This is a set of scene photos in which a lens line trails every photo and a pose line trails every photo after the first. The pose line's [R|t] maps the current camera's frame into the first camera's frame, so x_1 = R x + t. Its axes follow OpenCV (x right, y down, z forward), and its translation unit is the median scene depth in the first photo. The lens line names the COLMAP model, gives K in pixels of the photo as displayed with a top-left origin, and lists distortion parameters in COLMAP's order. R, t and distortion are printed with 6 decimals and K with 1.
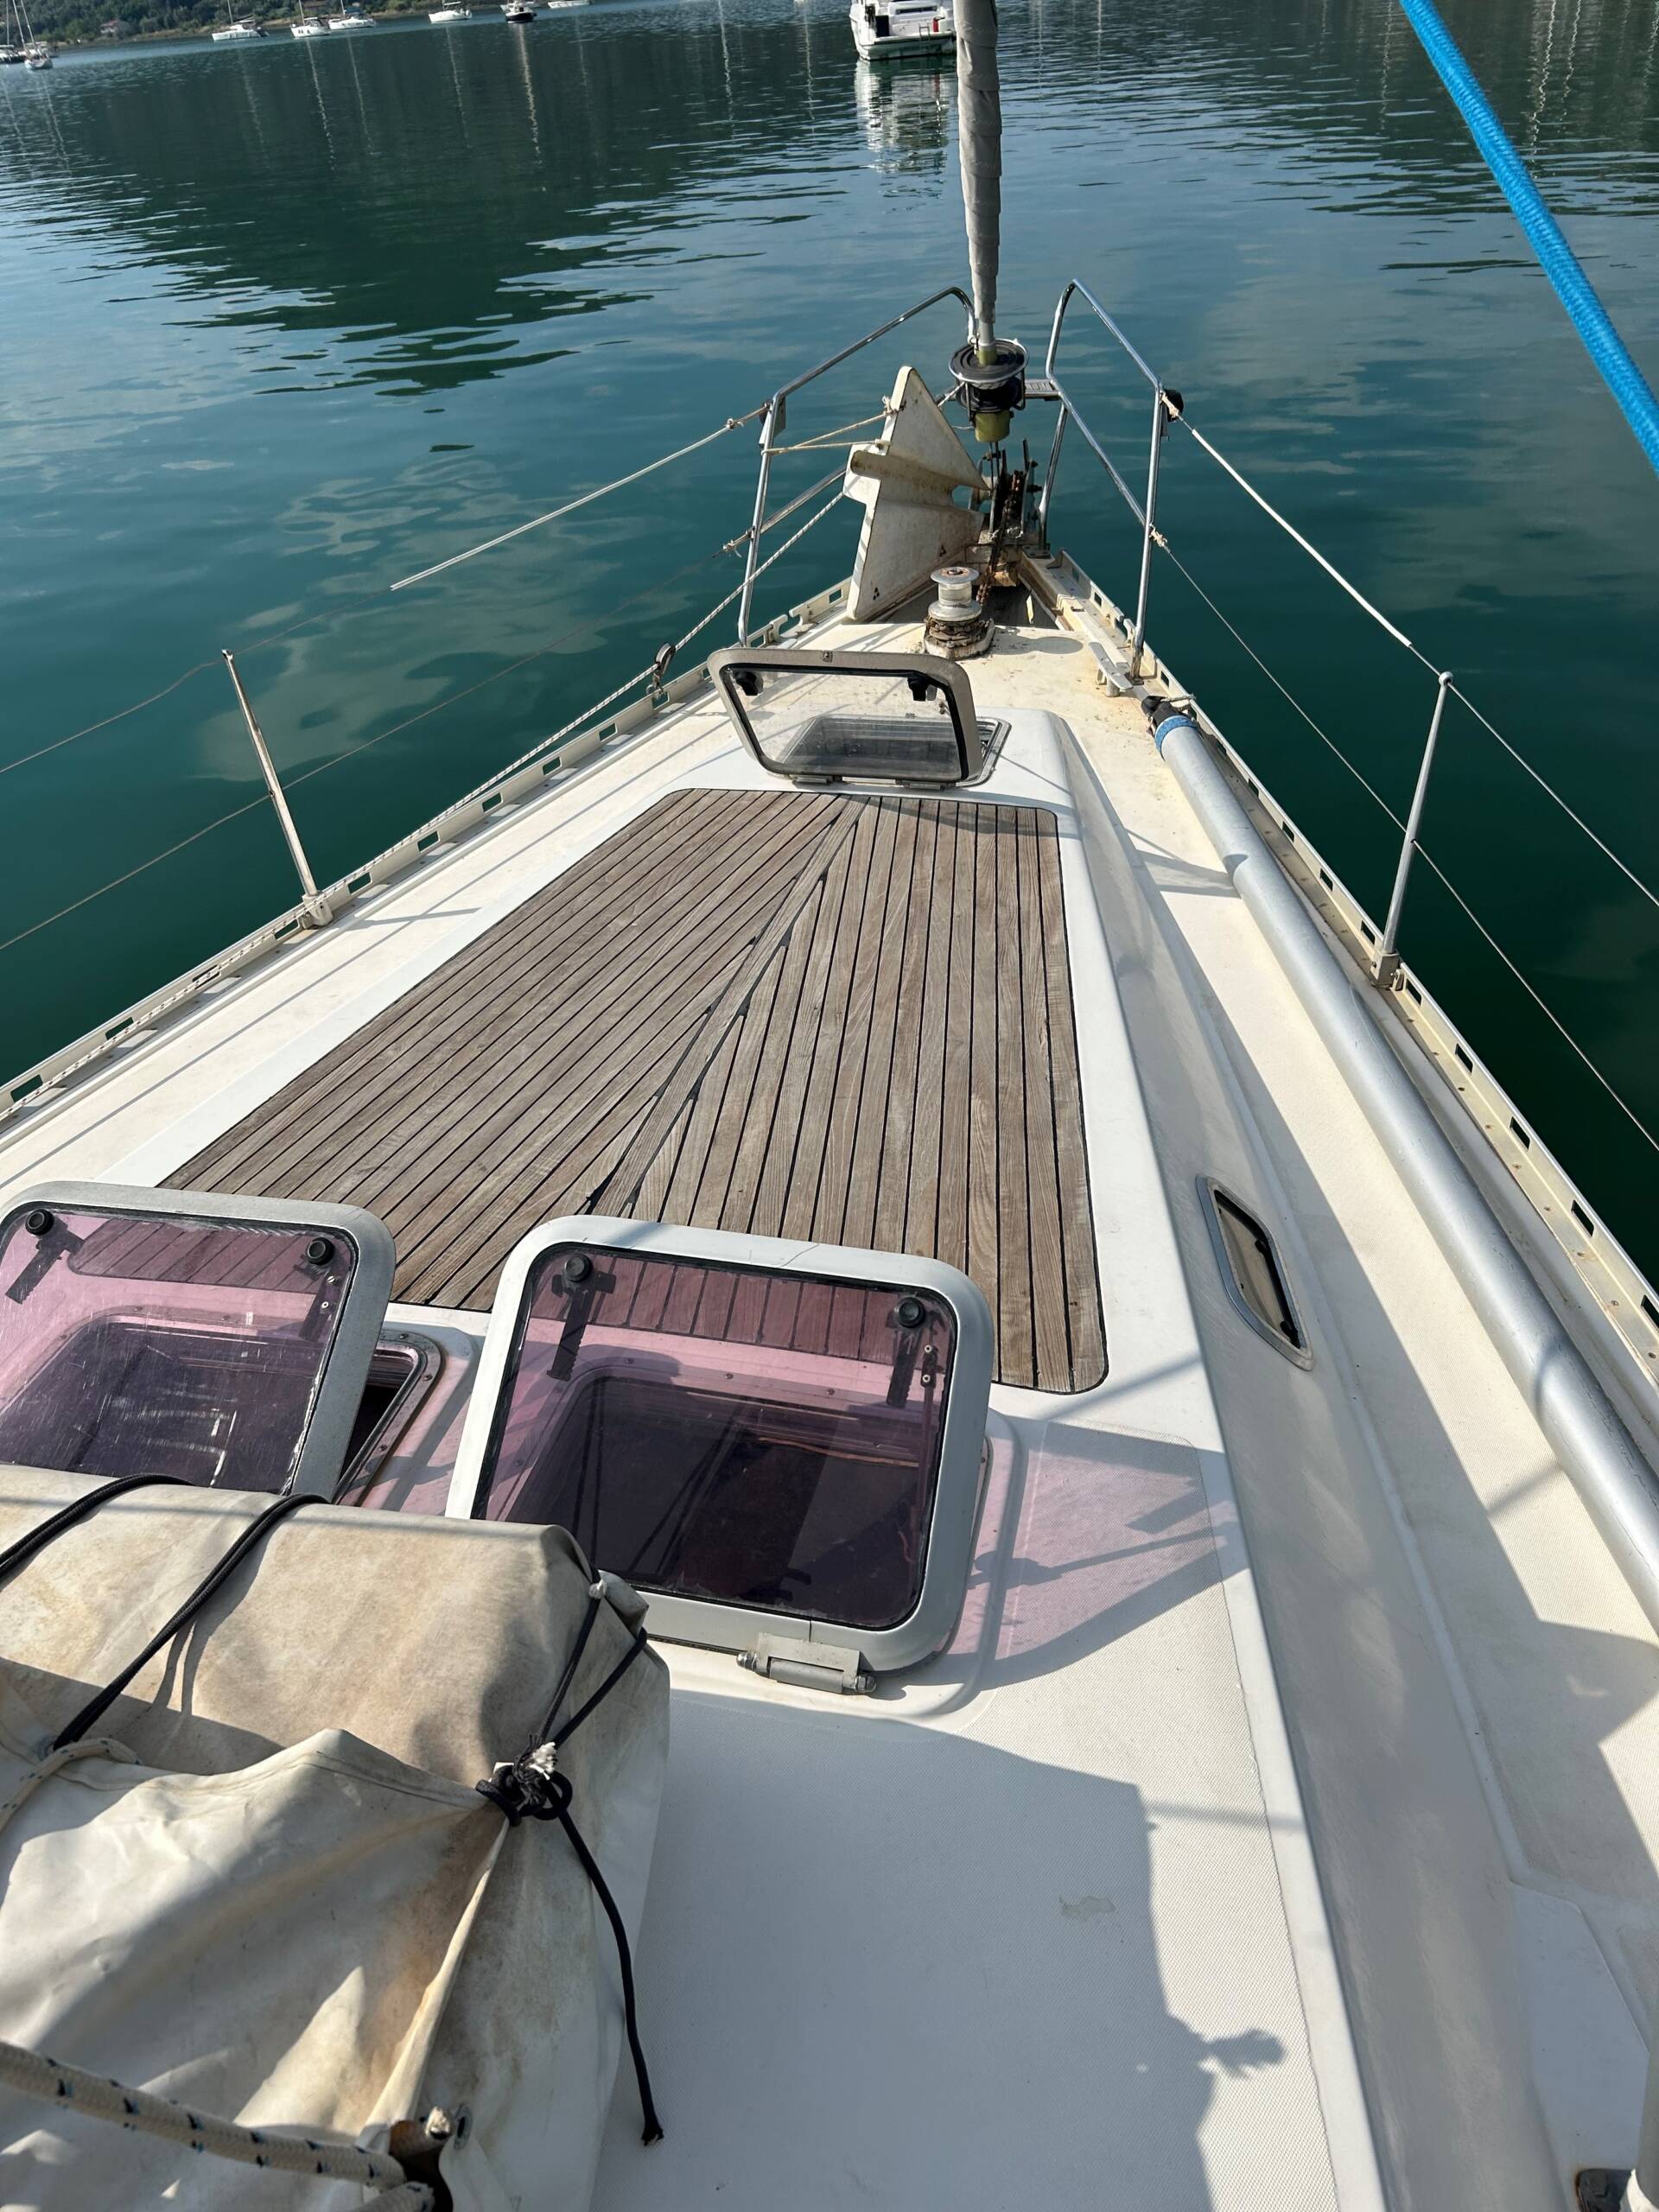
lens RADIAL K [[1736.4, 0, 829.5], [0, 1736.4, 1106.0], [0, 0, 1]] dist [0.053809, -0.090208]
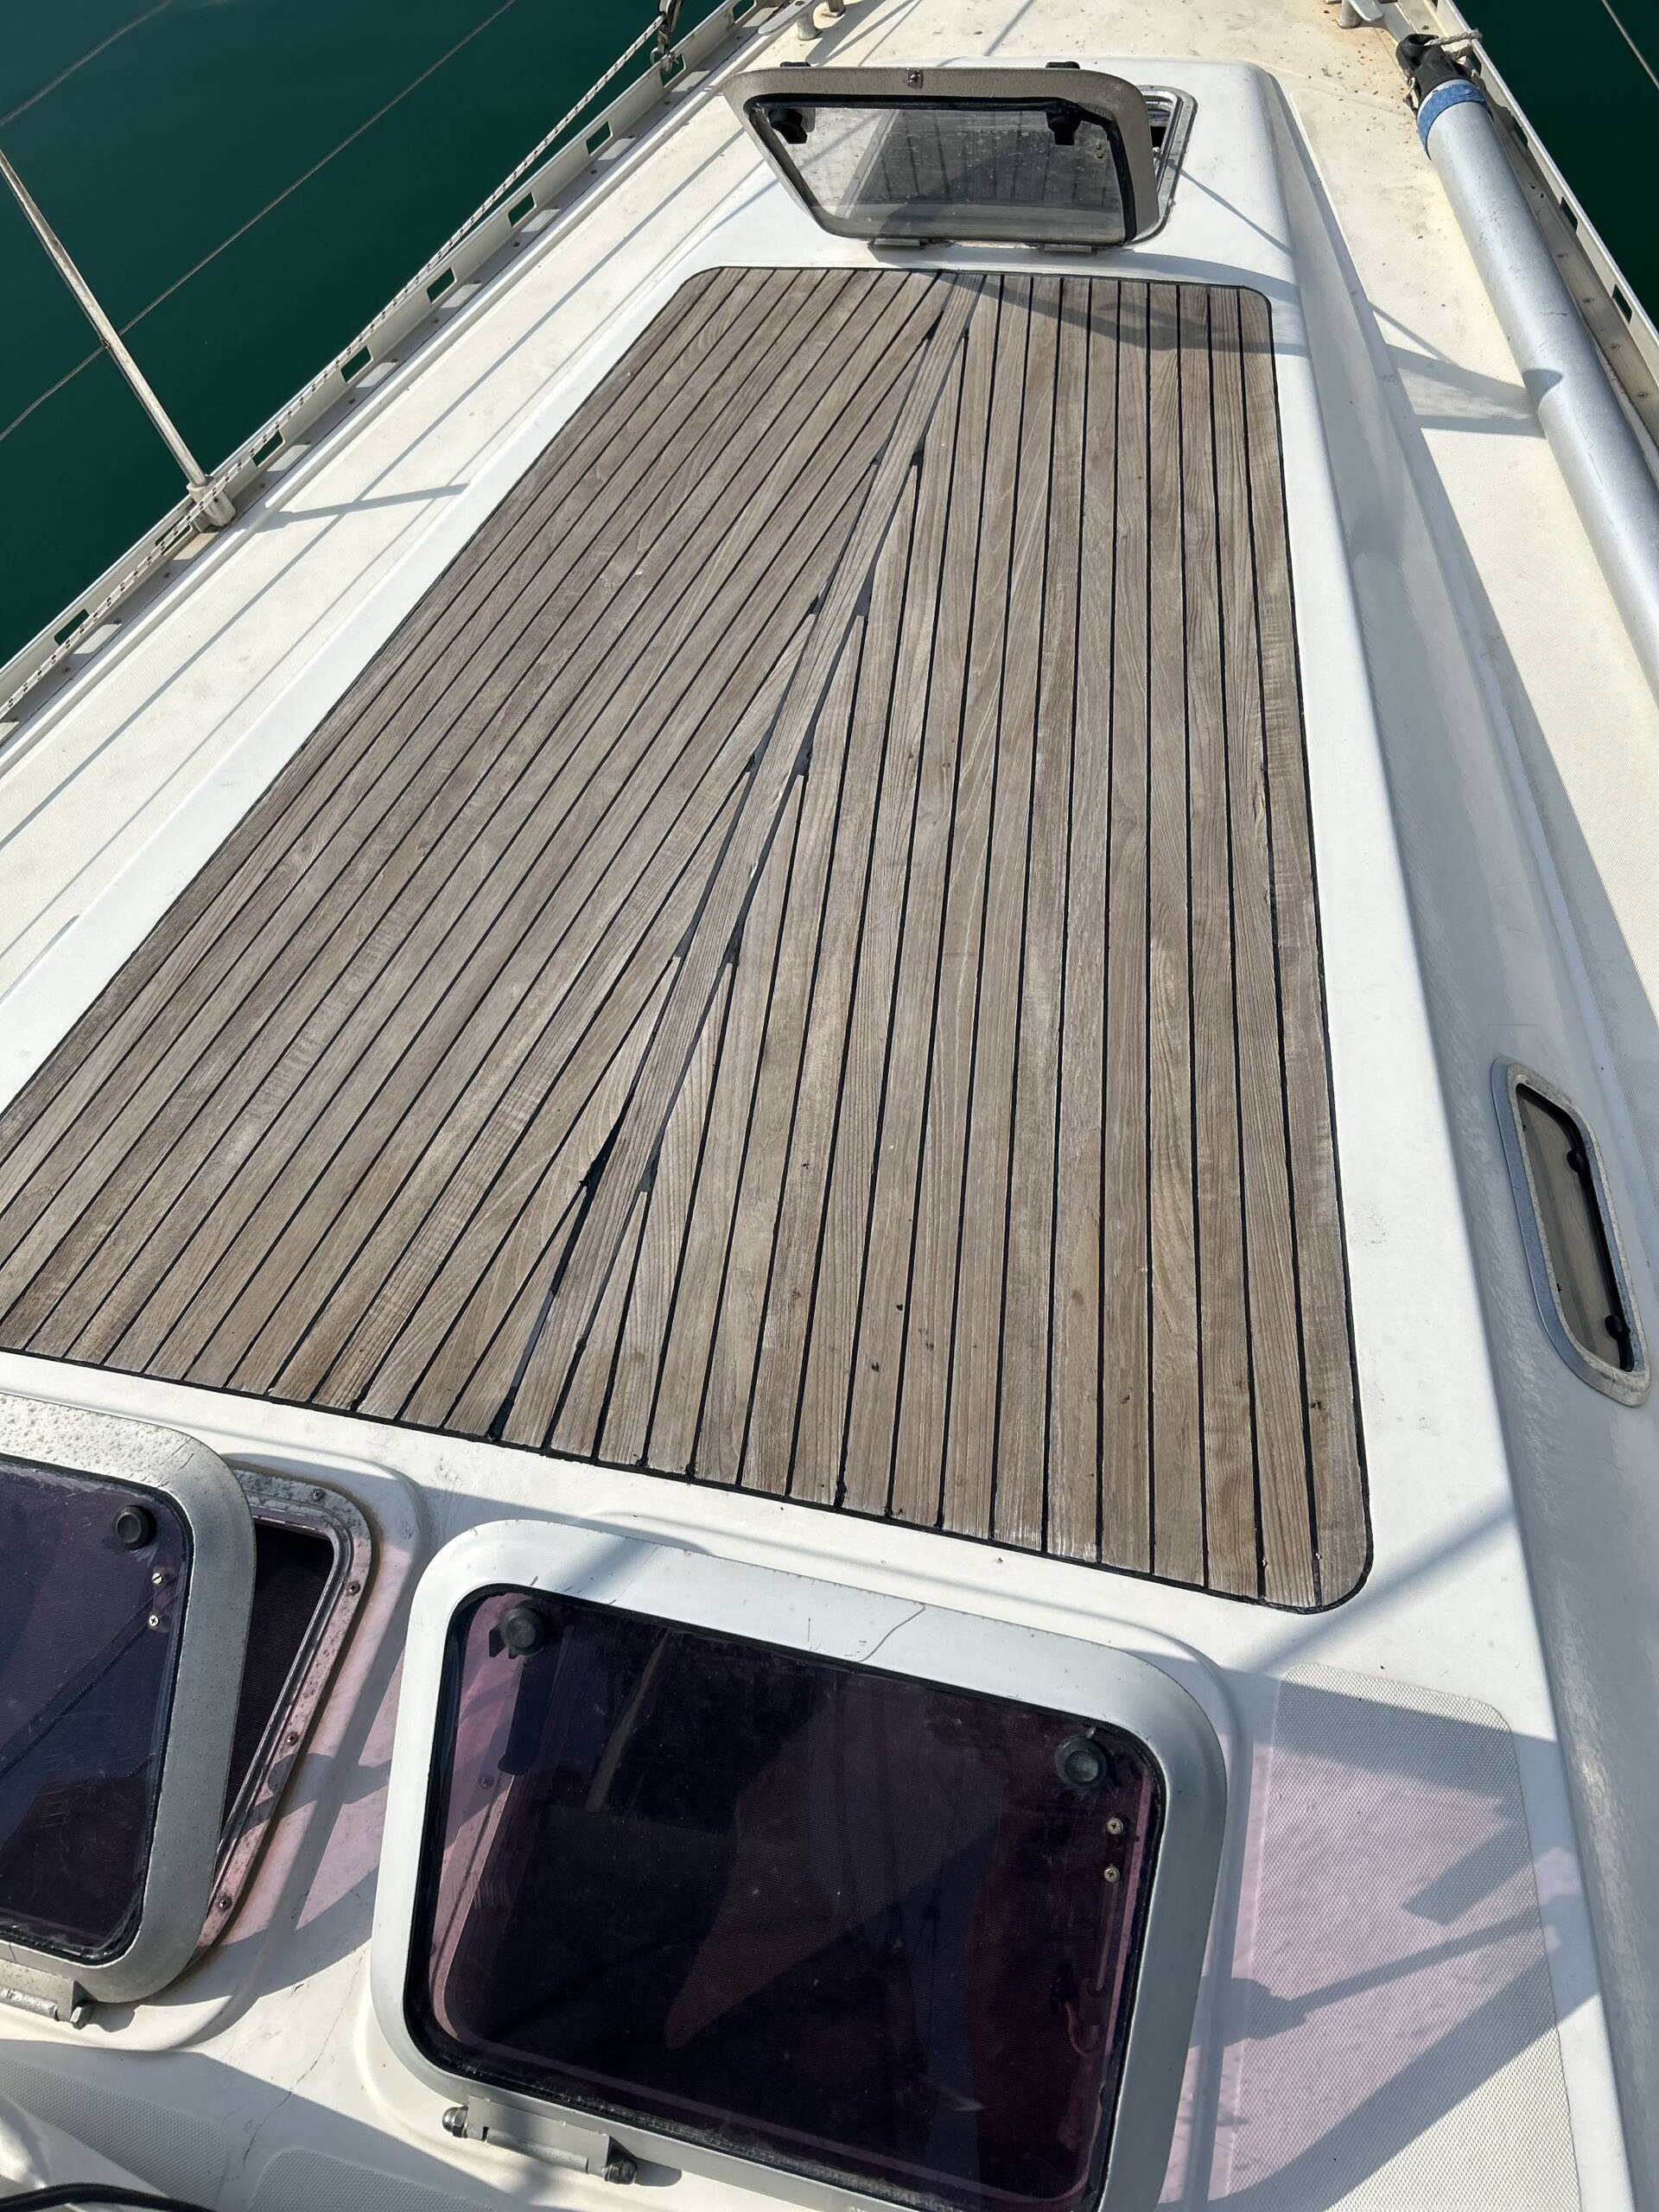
lens RADIAL K [[1634.0, 0, 829.5], [0, 1634.0, 1106.0], [0, 0, 1]] dist [0.025212, -0.043189]
pose [[0.997401, -0.018886, -0.069530, 0.001874], [0.046678, 0.904501, 0.423910, -0.202863], [0.054884, -0.426054, 0.903031, 0.375702]]
